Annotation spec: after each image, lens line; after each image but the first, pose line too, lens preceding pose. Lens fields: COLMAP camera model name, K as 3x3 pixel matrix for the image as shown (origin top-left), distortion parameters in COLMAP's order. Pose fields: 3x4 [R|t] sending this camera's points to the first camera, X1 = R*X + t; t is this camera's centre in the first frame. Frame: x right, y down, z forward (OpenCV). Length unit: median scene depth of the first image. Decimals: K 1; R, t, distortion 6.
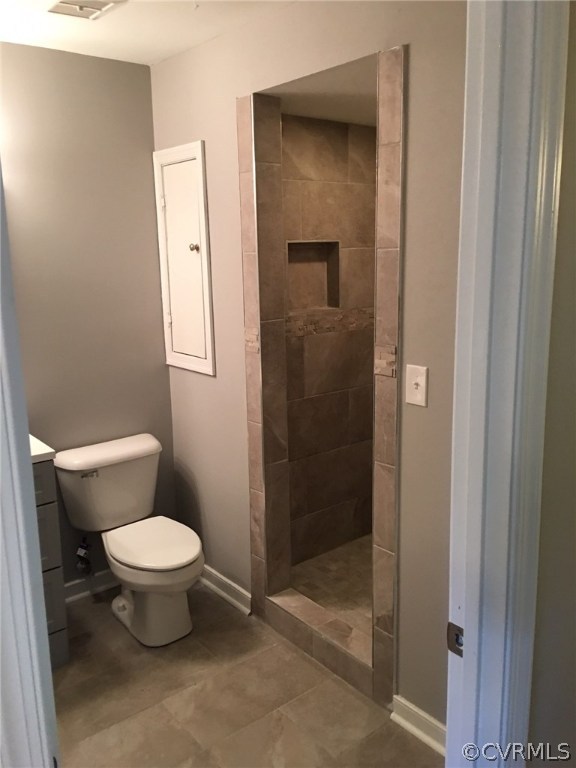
lens RADIAL K [[651.2, 0, 288.0], [0, 651.2, 384.0], [0, 0, 1]] dist [0.117972, -0.114925]
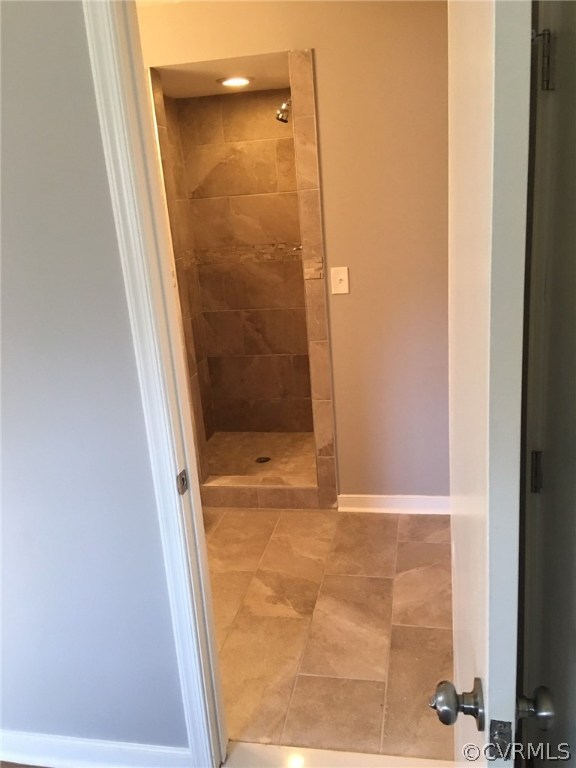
lens RADIAL K [[651.2, 0, 288.0], [0, 651.2, 384.0], [0, 0, 1]] dist [0.117972, -0.114925]
pose [[0.764572, -0.209426, 0.609566, -0.820347], [0.186722, 0.977154, 0.101514, 0.056509], [-0.616900, 0.036204, 0.786209, -0.100173]]
